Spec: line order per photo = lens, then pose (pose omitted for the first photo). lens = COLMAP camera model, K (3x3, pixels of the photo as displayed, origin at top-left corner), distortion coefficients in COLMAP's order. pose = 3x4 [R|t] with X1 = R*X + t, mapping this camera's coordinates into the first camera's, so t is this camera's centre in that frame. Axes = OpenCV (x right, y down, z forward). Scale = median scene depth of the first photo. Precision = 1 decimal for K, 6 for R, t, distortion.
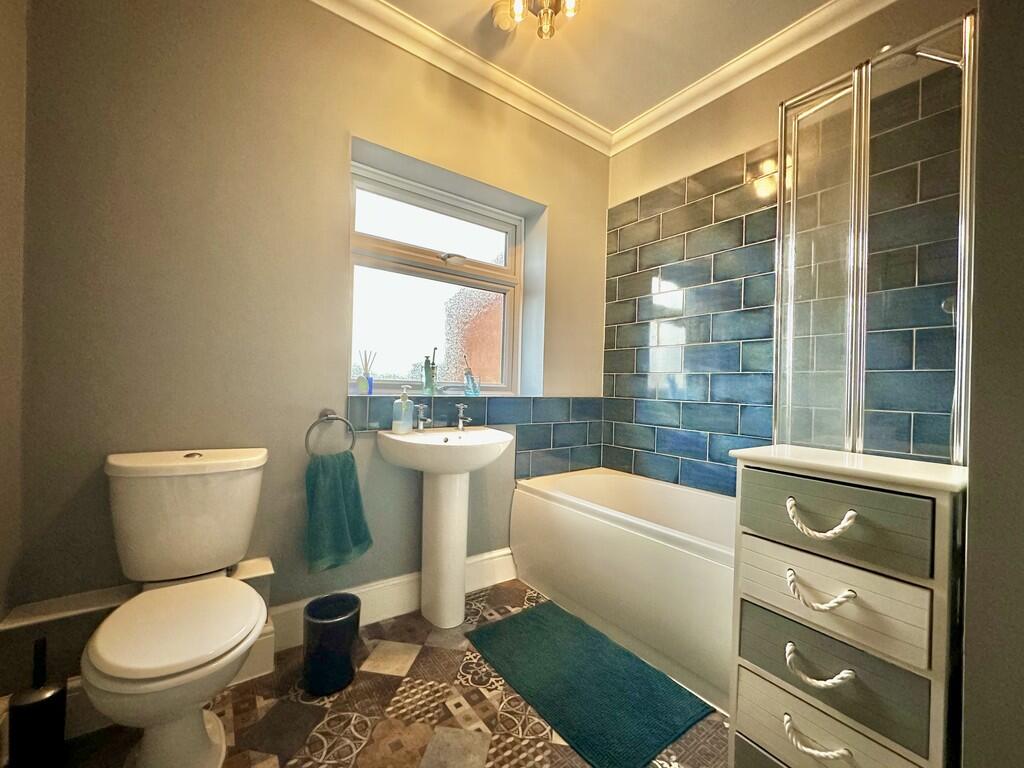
lens RADIAL K [[412.4, 0, 510.1], [0, 412.4, 384.8], [0, 0, 1]] dist [0.001931, 0.000378]
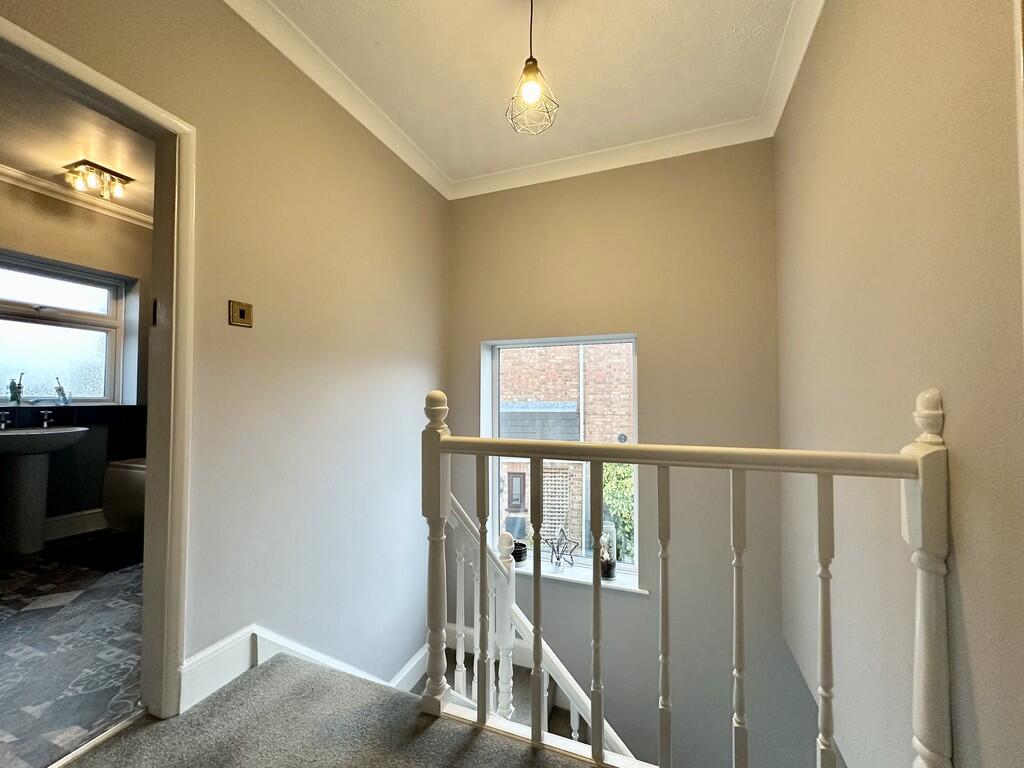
lens RADIAL K [[412.4, 0, 511.9], [0, 412.4, 380.3], [0, 0, 1]] dist [0.001931, 0.000378]
pose [[0.839705, -0.003670, 0.543030, 0.446988], [0.020997, 0.999449, -0.025715, 0.008172], [-0.542637, 0.032995, 0.839319, -1.090643]]
